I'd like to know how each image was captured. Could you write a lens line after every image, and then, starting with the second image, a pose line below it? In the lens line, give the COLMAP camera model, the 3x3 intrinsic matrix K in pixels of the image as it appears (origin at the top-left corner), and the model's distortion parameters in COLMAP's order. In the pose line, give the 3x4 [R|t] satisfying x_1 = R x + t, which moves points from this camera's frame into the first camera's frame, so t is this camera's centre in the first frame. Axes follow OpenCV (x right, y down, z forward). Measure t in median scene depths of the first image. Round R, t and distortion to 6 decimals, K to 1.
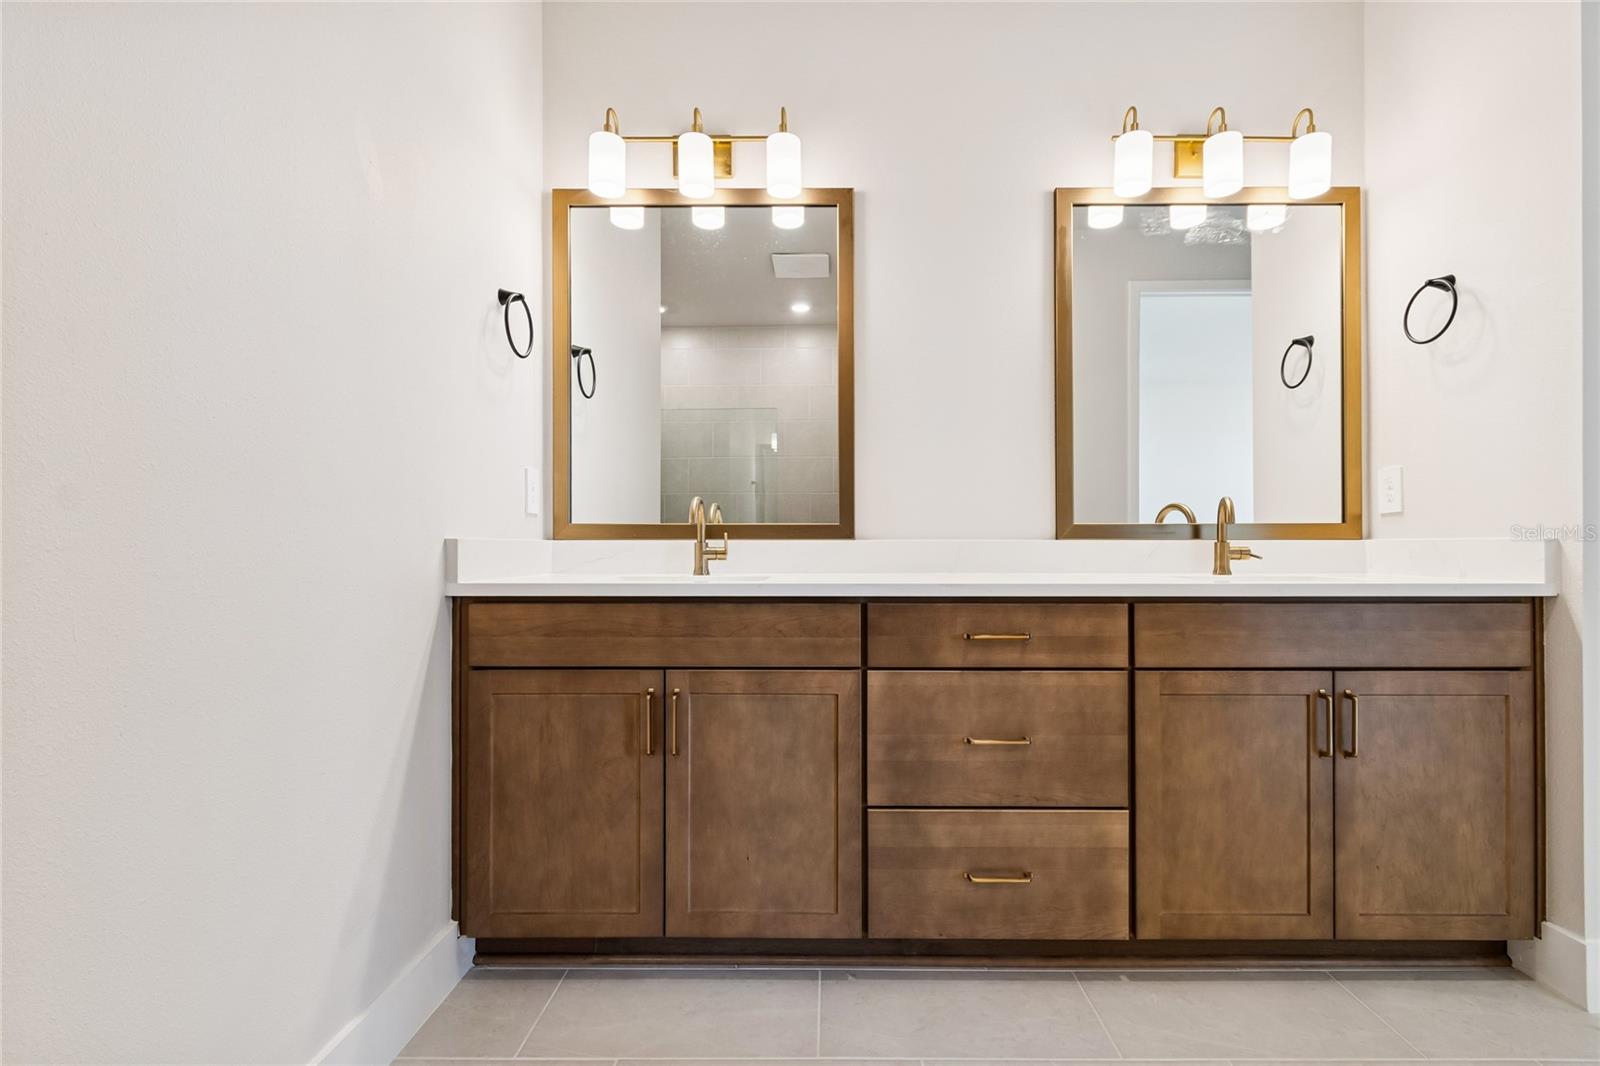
lens RADIAL K [[728.8, 0, 787.7], [0, 728.8, 544.1], [0, 0, 1]] dist [0.003825, -0.003907]
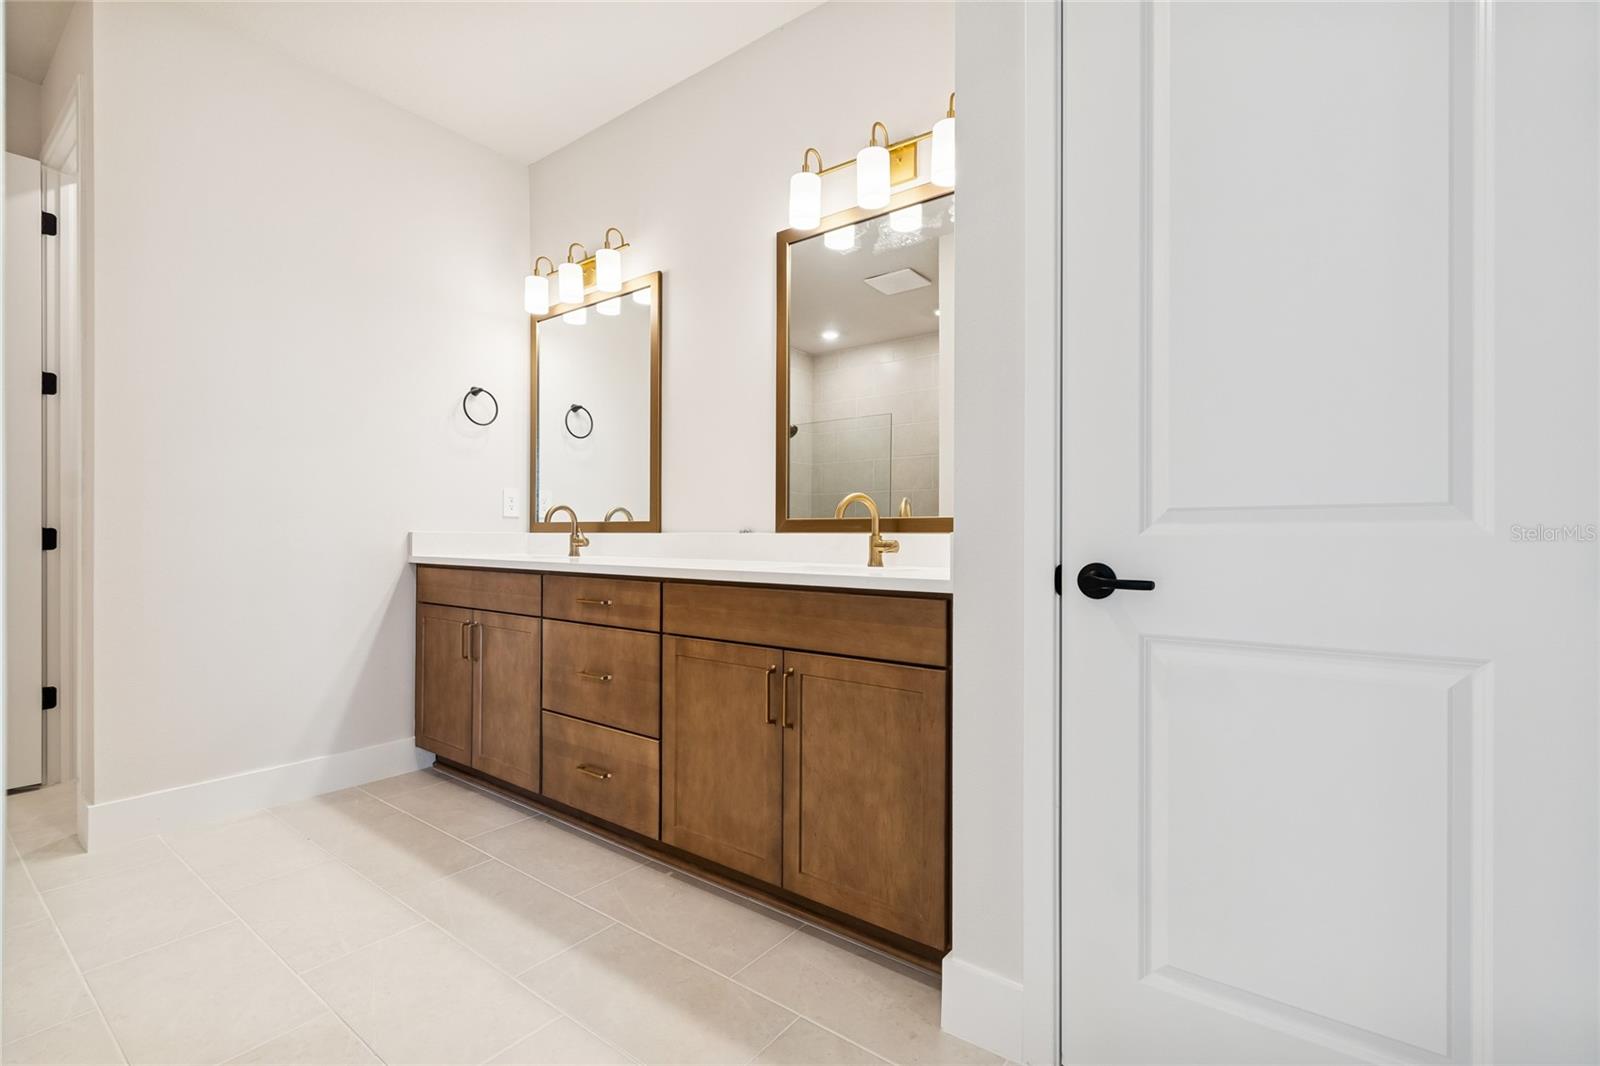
lens RADIAL K [[728.8, 0, 789.5], [0, 728.8, 540.2], [0, 0, 1]] dist [0.003825, -0.003907]
pose [[0.791063, 0.008089, -0.611681, 1.441786], [-0.005719, 0.999967, 0.005828, -0.002482], [0.611708, -0.001112, 0.791083, 0.114836]]
